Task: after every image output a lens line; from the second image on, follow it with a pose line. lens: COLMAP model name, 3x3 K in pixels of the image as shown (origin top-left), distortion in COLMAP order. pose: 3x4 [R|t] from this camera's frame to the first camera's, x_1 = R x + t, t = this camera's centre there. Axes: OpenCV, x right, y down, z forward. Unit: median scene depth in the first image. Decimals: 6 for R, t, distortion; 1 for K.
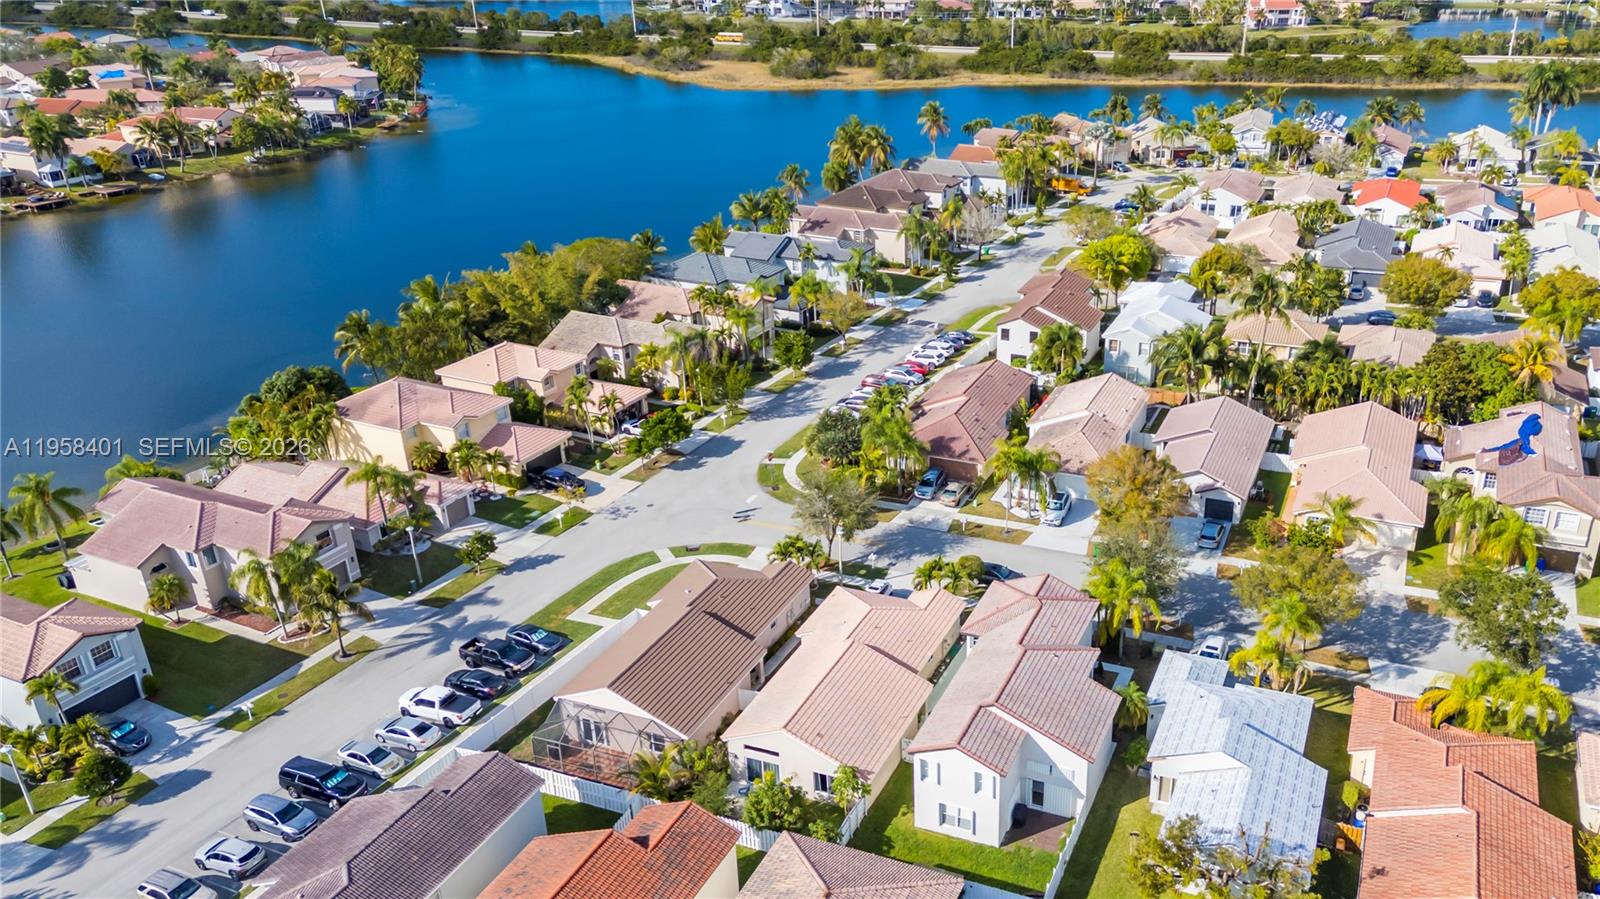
lens RADIAL K [[1246.2, 0, 967.5], [0, 1246.2, 452.6], [0, 0, 1]] dist [0.061871, 0.008731]
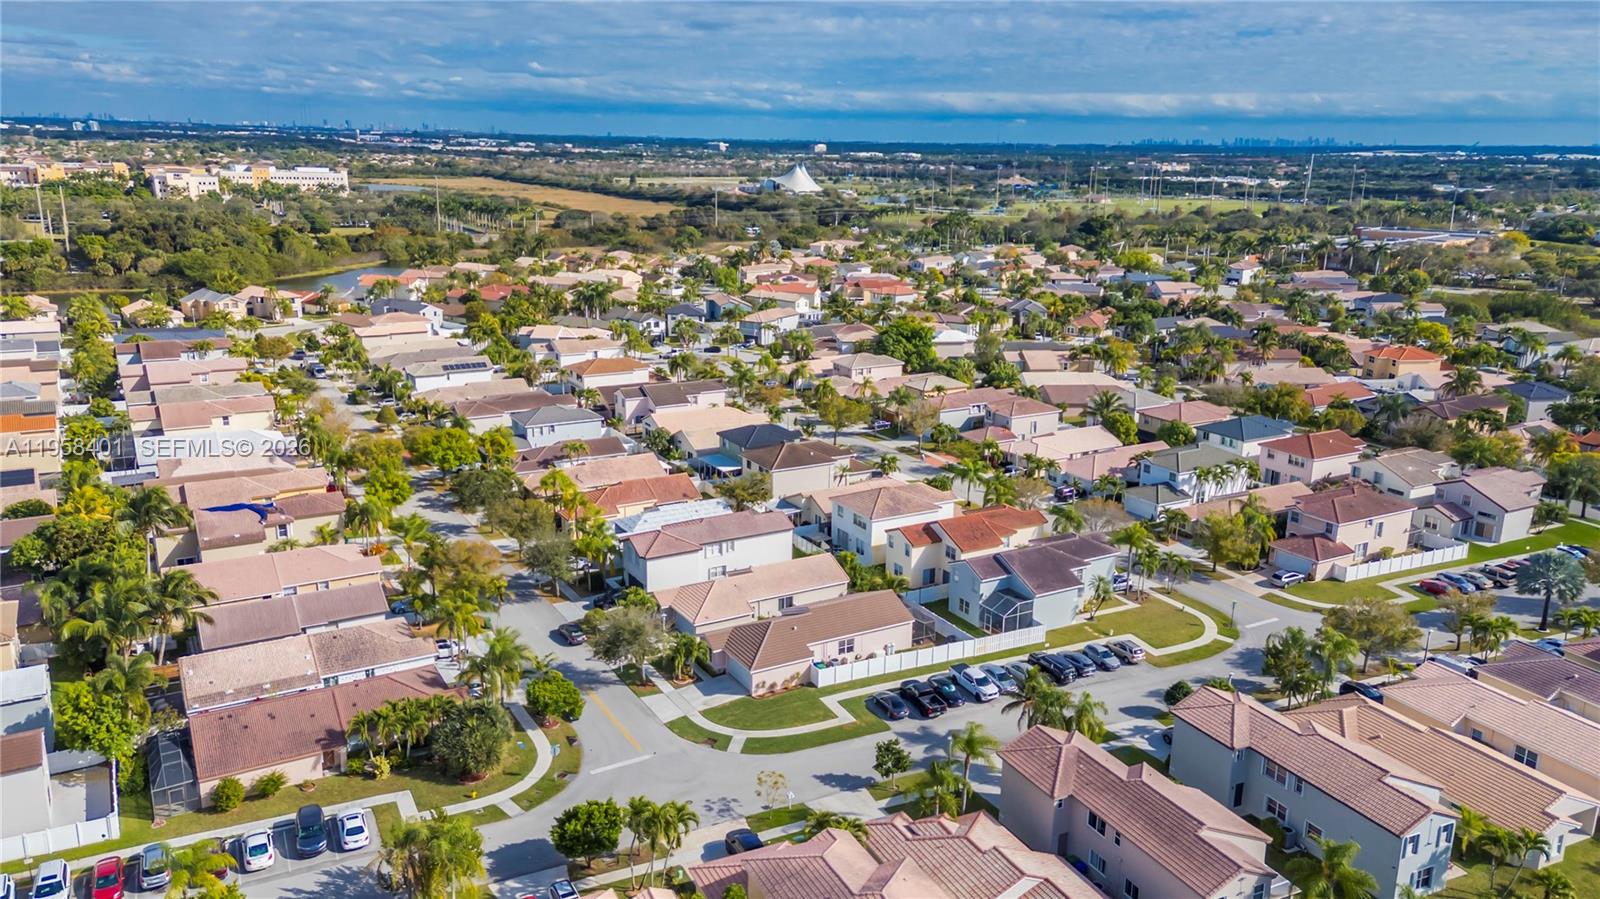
lens RADIAL K [[1167.1, 0, 800.0], [0, 1167.1, 449.5], [0, 0, 1]] dist [0.073007, -0.003133]
pose [[-0.767364, -0.173089, 0.617408, -0.640744], [0.260342, 0.795837, 0.546686, -0.476555], [-0.585981, 0.580245, -0.565634, 1.059551]]
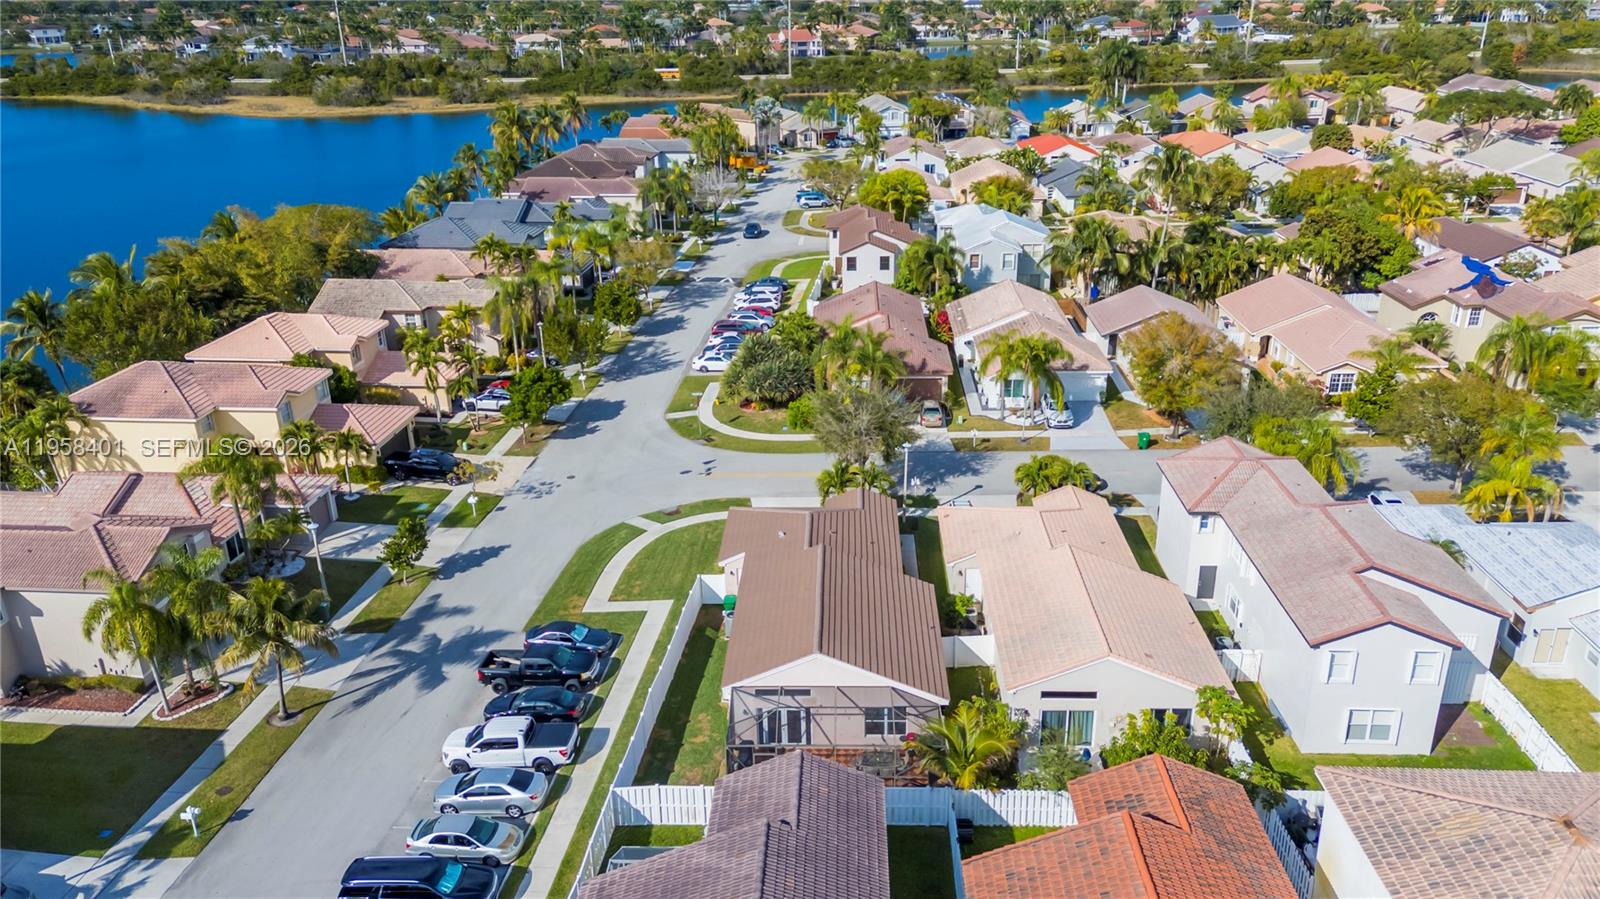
lens RADIAL K [[1153.6, 0, 818.0], [0, 1153.6, 477.3], [0, 0, 1]] dist [0.065556, 0.005916]
pose [[0.944362, -0.142324, 0.296519, -0.266791], [0.149419, 0.988773, -0.001281, 0.054772], [-0.293008, 0.045516, 0.955026, 0.234377]]
